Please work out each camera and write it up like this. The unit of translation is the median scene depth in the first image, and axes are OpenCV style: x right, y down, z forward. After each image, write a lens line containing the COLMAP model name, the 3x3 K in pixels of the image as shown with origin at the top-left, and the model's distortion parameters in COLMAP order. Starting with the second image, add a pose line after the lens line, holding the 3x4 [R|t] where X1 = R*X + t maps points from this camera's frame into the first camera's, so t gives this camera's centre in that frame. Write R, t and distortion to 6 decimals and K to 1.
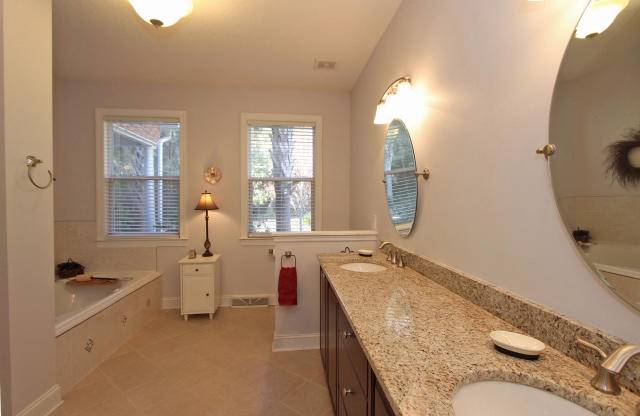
lens RADIAL K [[295.8, 0, 319.3], [0, 295.8, 204.2], [0, 0, 1]] dist [0.000557, 0.000087]
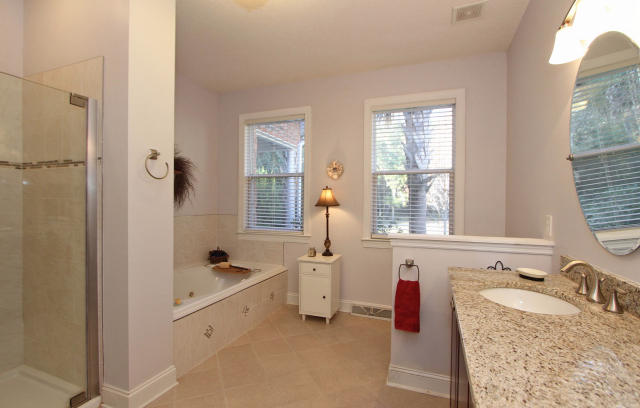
lens RADIAL K [[291.5, 0, 320.0], [0, 291.5, 204.0], [0, 0, 1]] dist [-0.012919, 0.000105]
pose [[0.889035, 0.008238, -0.457766, 0.024813], [-0.011256, 0.999929, -0.003866, 0.015739], [0.457701, 0.008590, 0.889064, 0.166498]]
